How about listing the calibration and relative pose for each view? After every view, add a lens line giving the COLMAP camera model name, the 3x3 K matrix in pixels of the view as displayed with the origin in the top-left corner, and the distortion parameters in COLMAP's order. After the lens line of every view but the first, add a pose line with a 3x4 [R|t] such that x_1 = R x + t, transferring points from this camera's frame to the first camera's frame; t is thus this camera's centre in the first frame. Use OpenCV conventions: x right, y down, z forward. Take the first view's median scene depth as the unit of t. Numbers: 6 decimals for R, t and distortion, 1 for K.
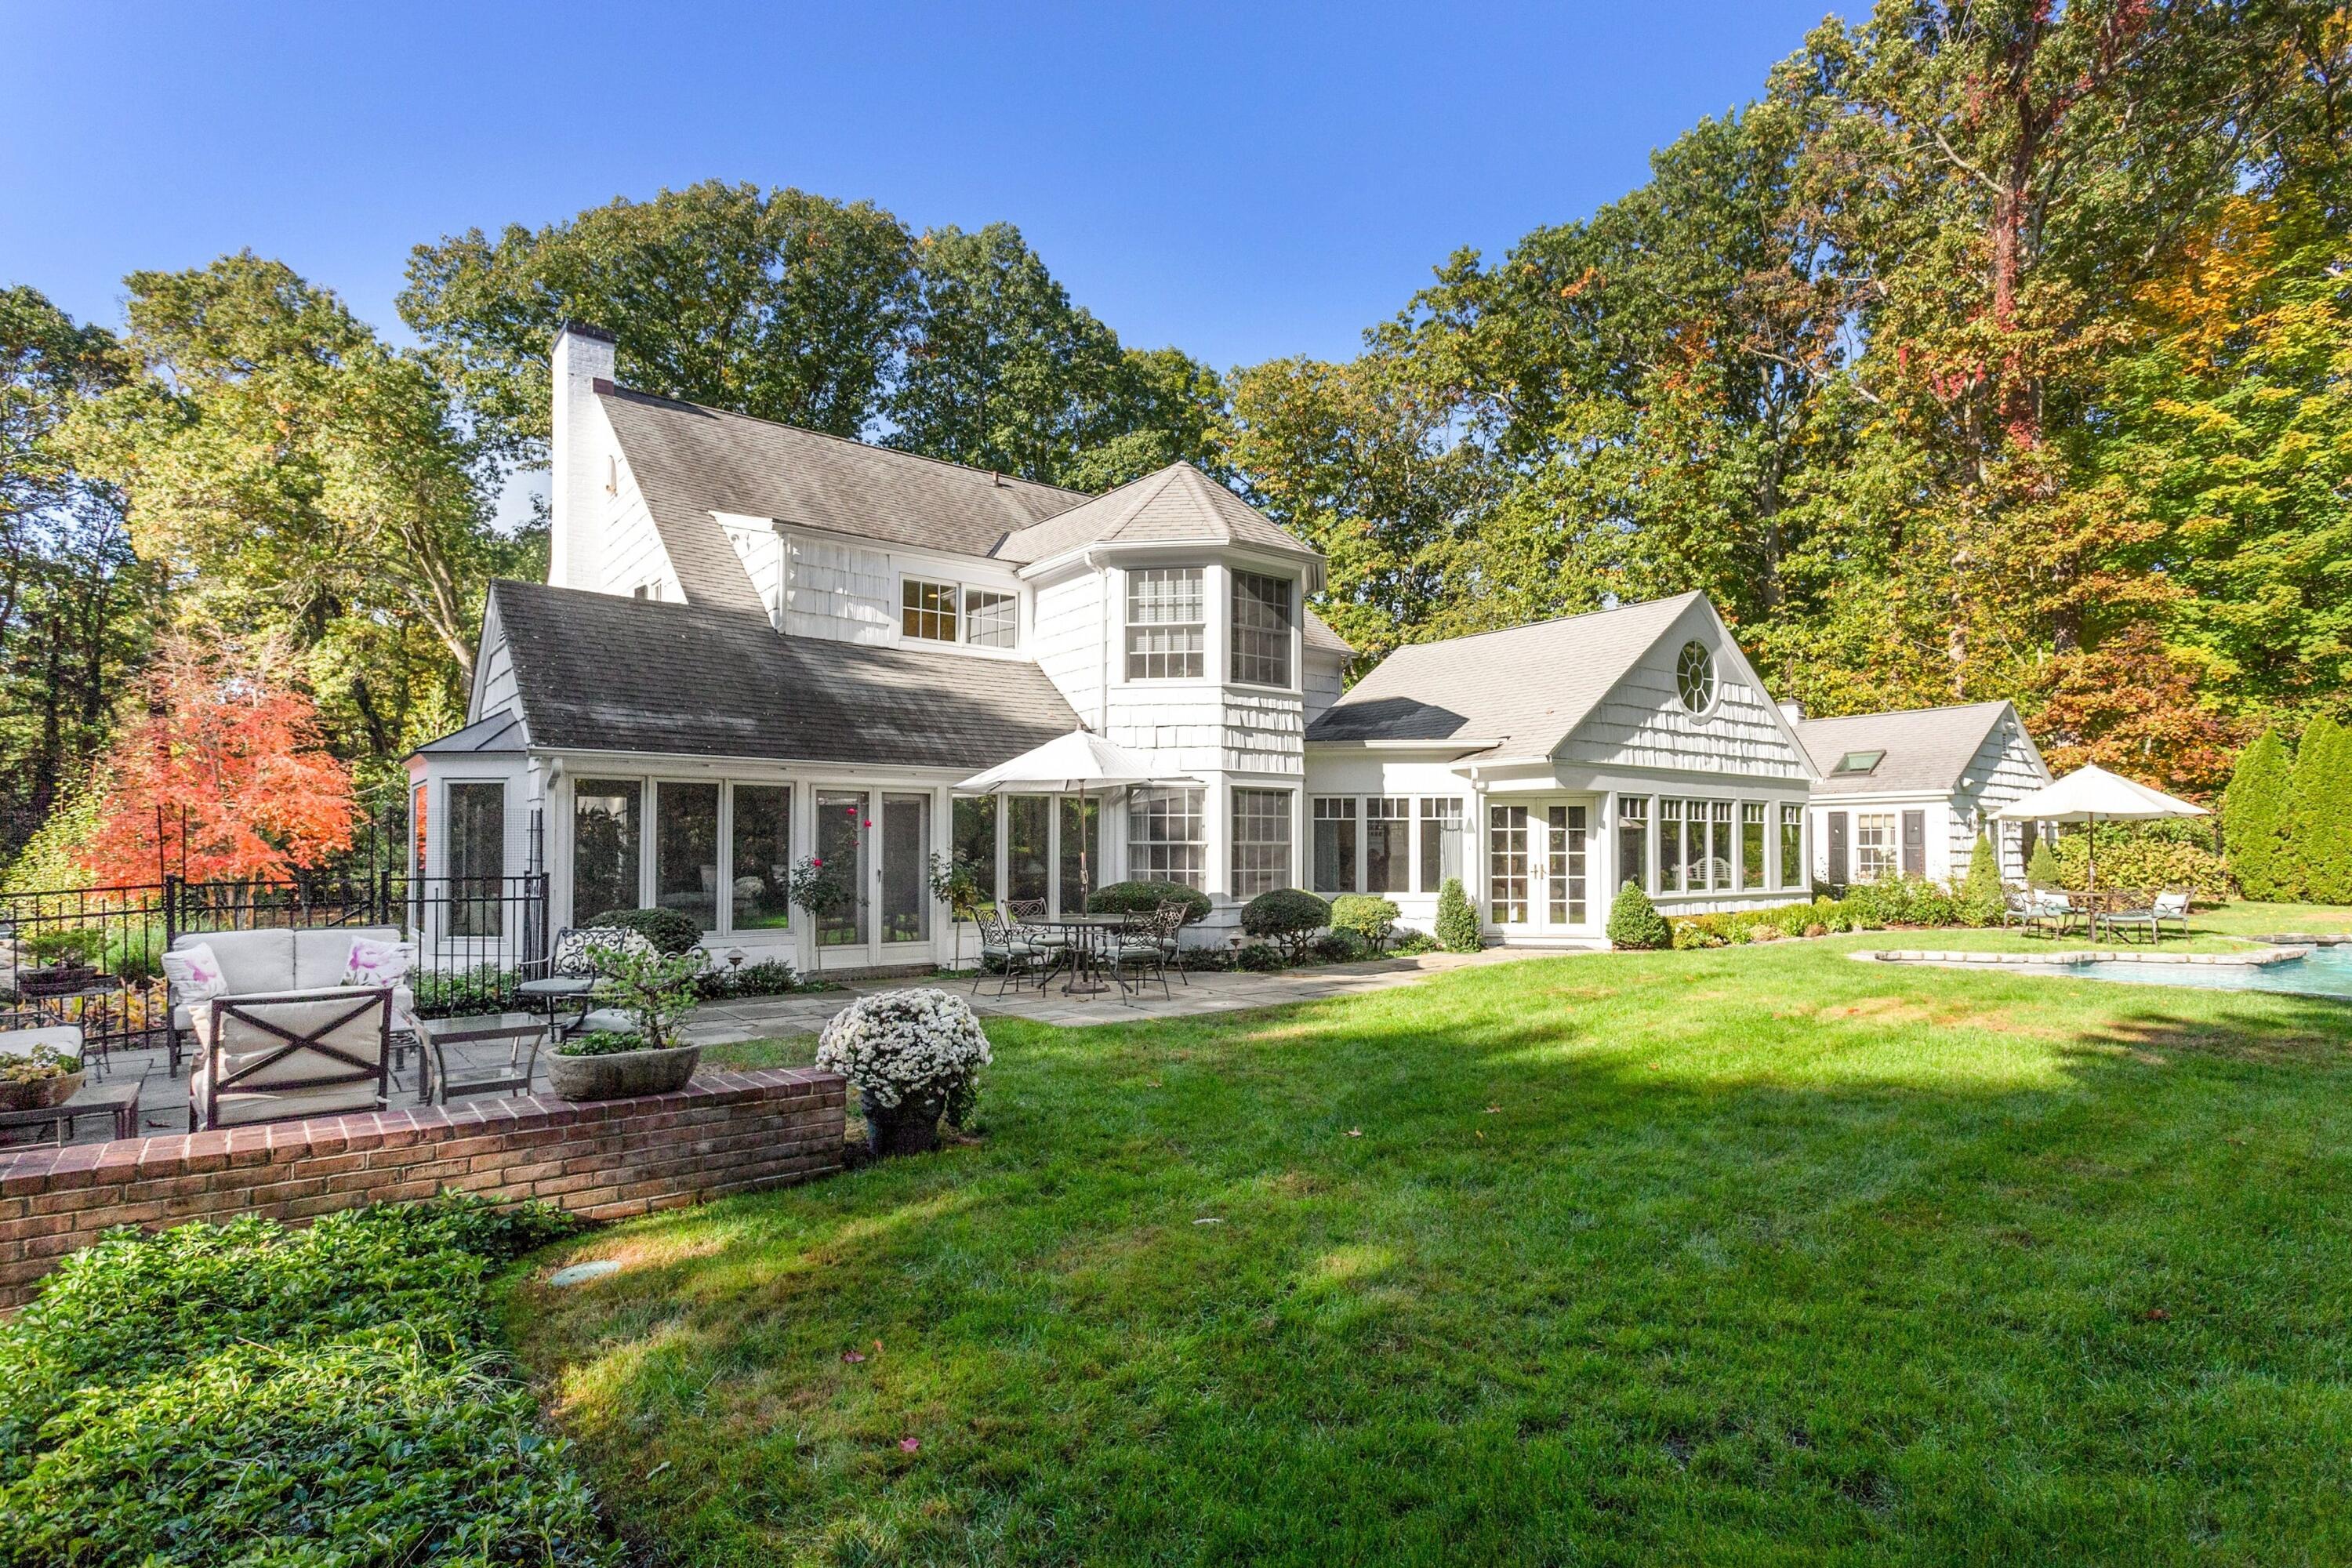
lens RADIAL K [[1159.3, 0, 1169.0], [0, 1159.3, 785.8], [0, 0, 1]] dist [-0.010751, -0.003781]
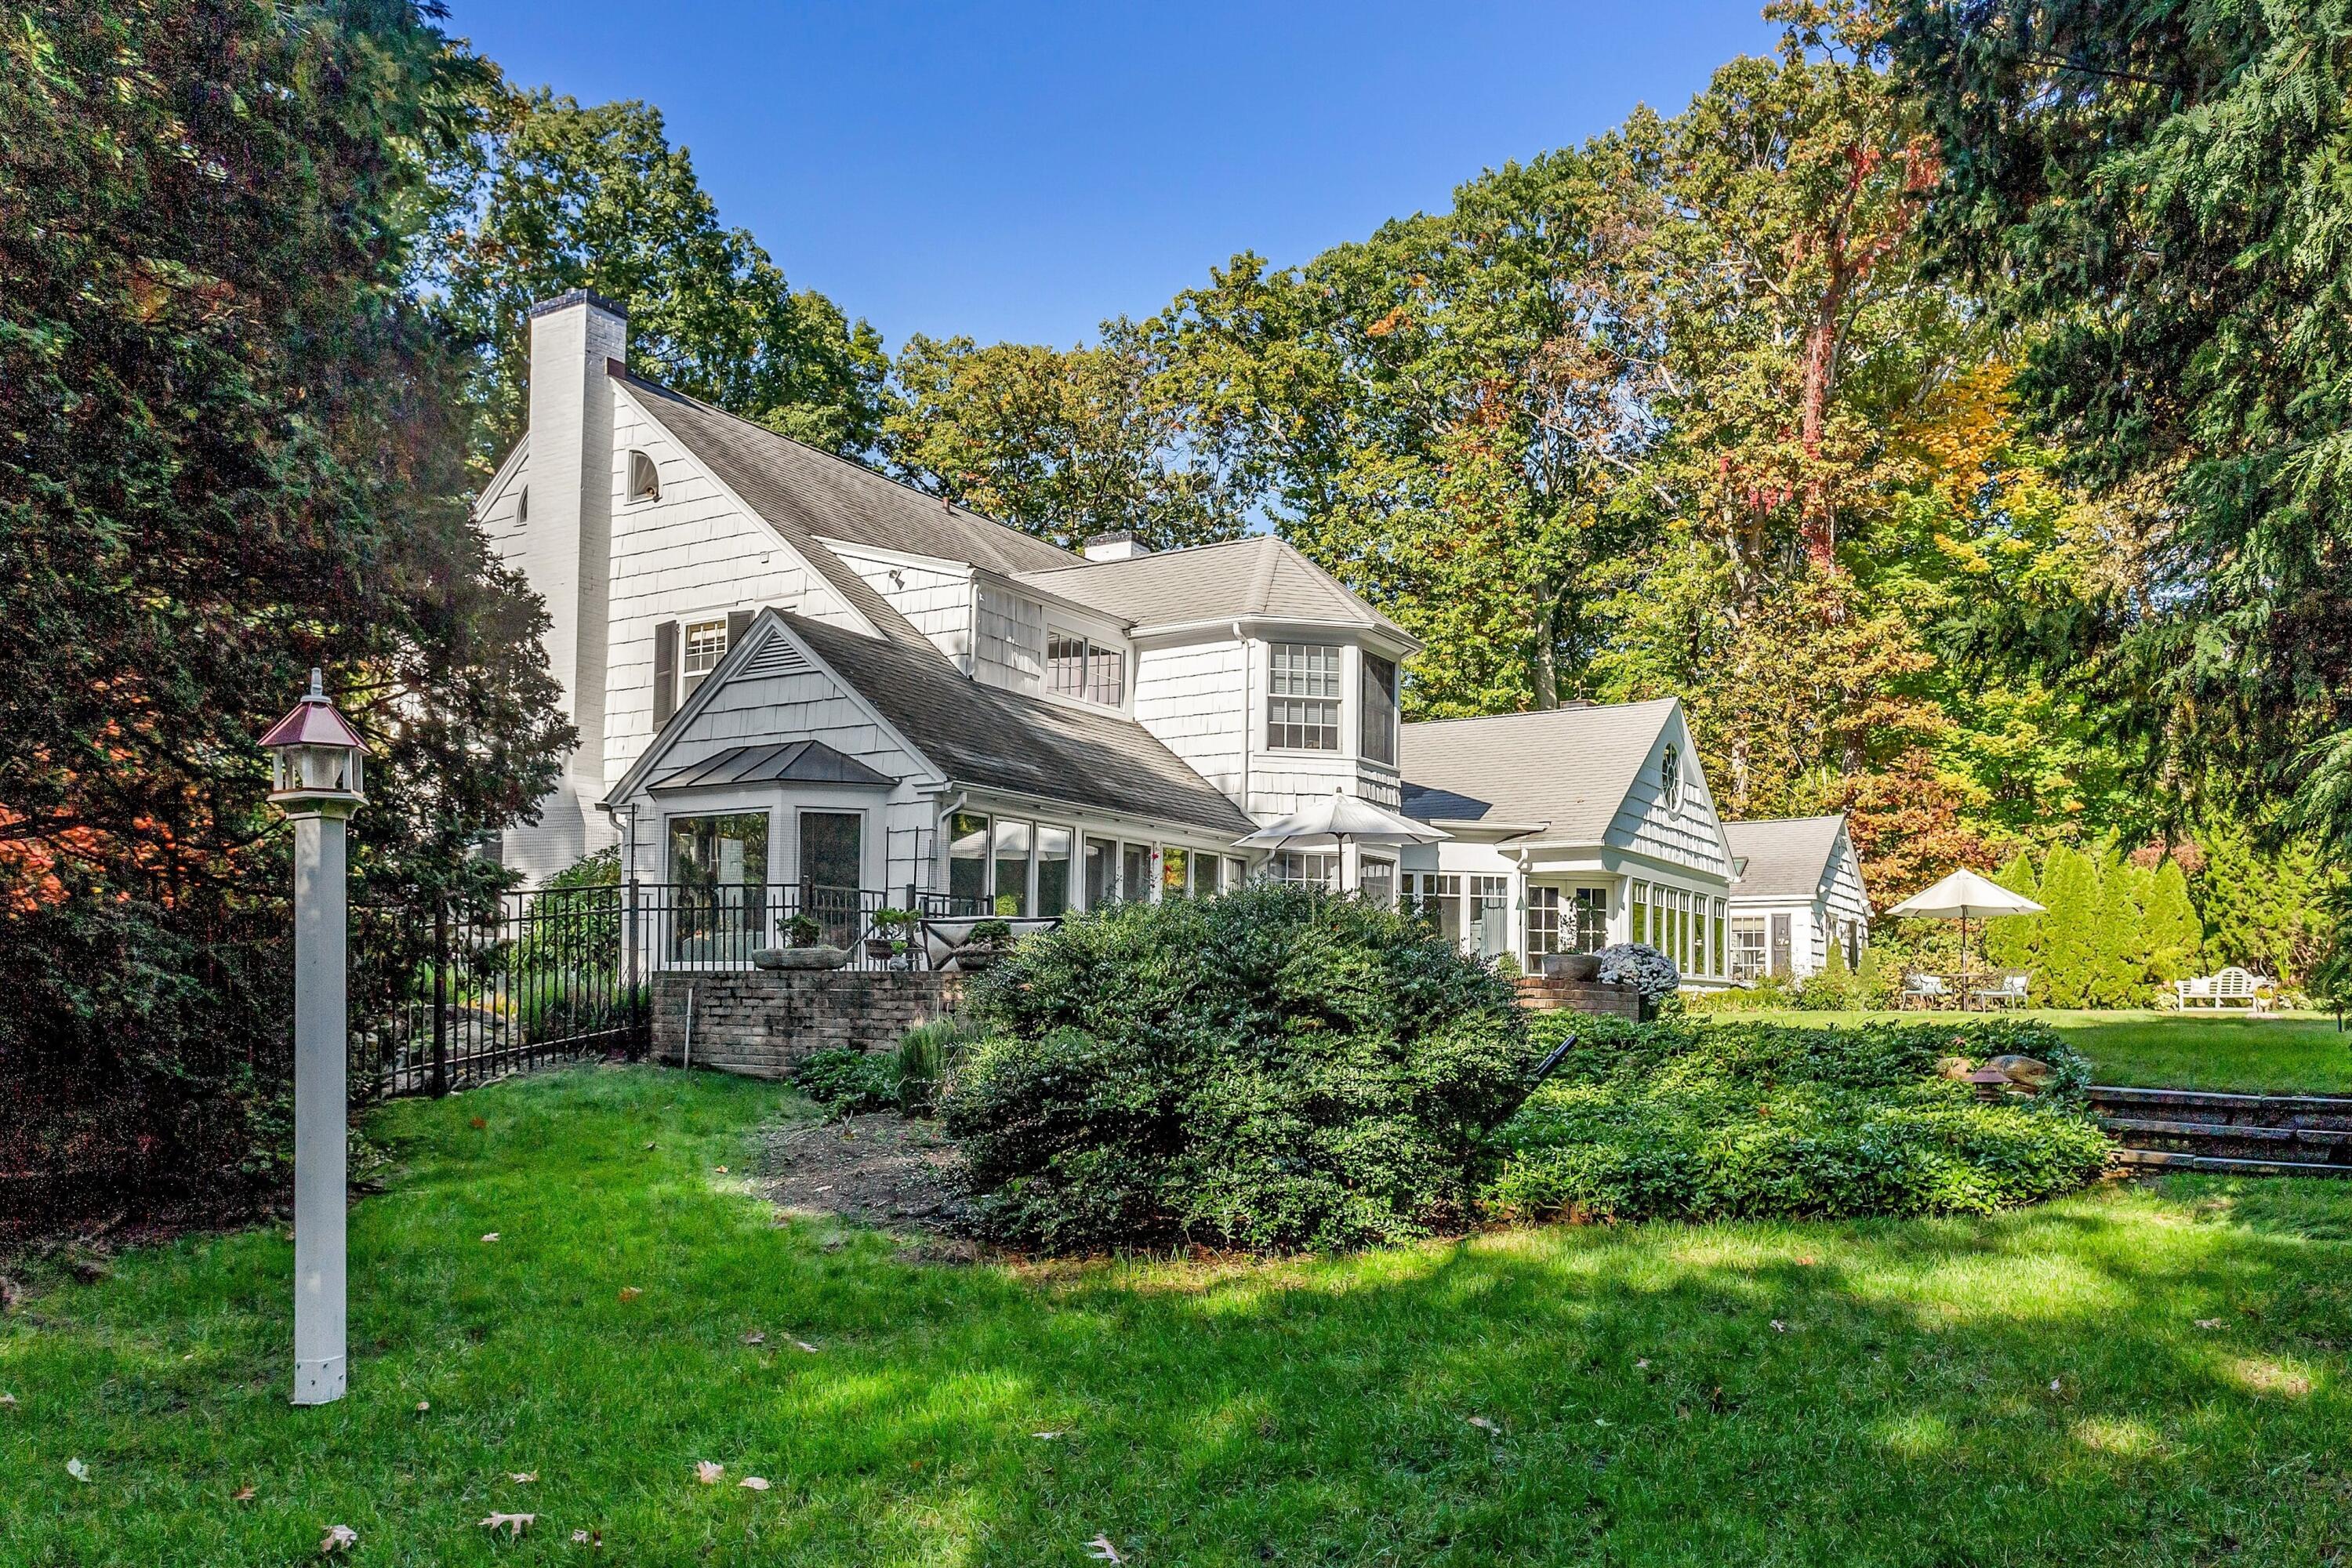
lens RADIAL K [[1795.0, 0, 1178.3], [0, 1795.0, 790.0], [0, 0, 1]] dist [-0.009623, 0.004255]
pose [[0.921765, 0.055218, 0.383797, -0.420290], [-0.028581, 0.996791, -0.074768, 0.039478], [-0.386694, 0.057950, 0.920386, -0.255864]]
